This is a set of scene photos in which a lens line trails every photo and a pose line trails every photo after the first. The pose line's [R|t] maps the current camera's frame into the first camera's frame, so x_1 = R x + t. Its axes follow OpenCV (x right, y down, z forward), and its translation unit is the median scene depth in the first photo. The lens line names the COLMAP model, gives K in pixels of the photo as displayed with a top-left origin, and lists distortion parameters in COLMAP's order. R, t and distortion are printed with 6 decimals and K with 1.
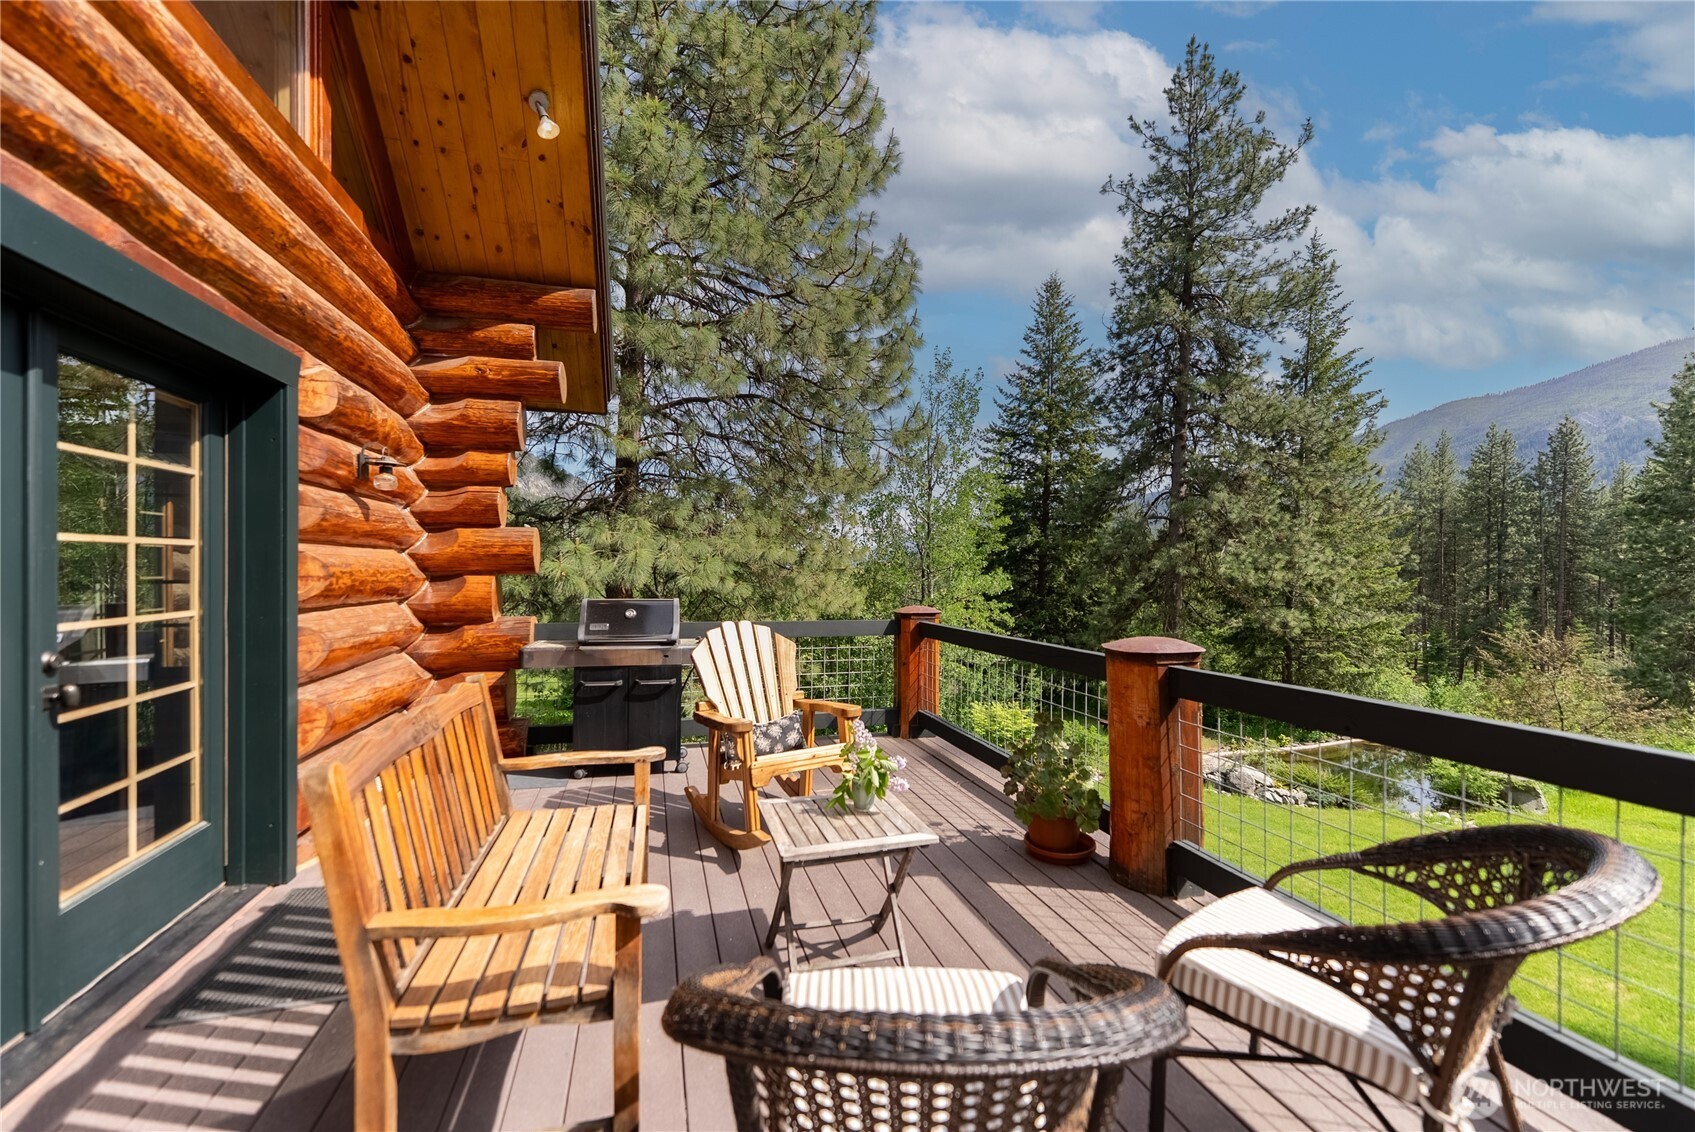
lens RADIAL K [[696.4, 0, 842.8], [0, 696.4, 577.4], [0, 0, 1]] dist [-0.000335, -0.000464]
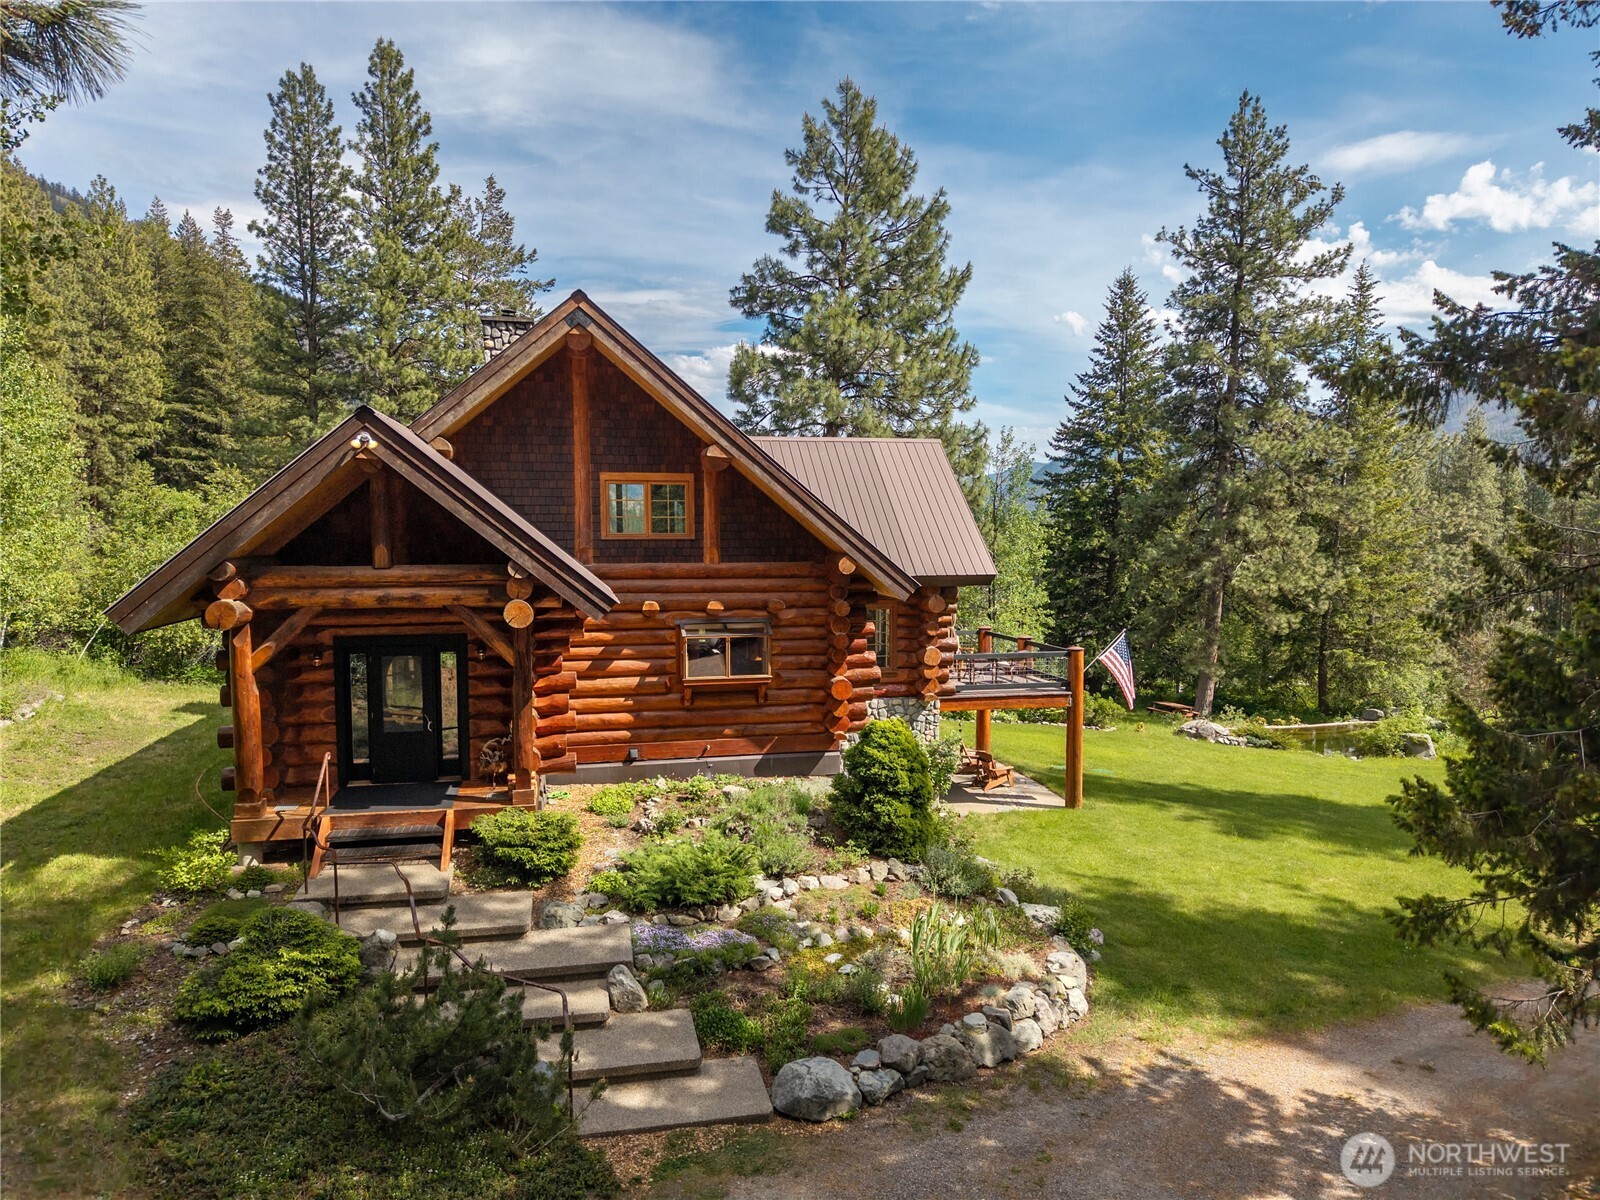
lens RADIAL K [[1104.5, 0, 800.0], [0, 1104.5, 600.0], [0, 0, 1]] dist [0.017461, -0.003673]
pose [[0.998301, 0.004462, -0.058099, -0.092417], [-0.001538, 0.998734, 0.050289, -0.062319], [0.058250, -0.050114, 0.997043, -0.824836]]
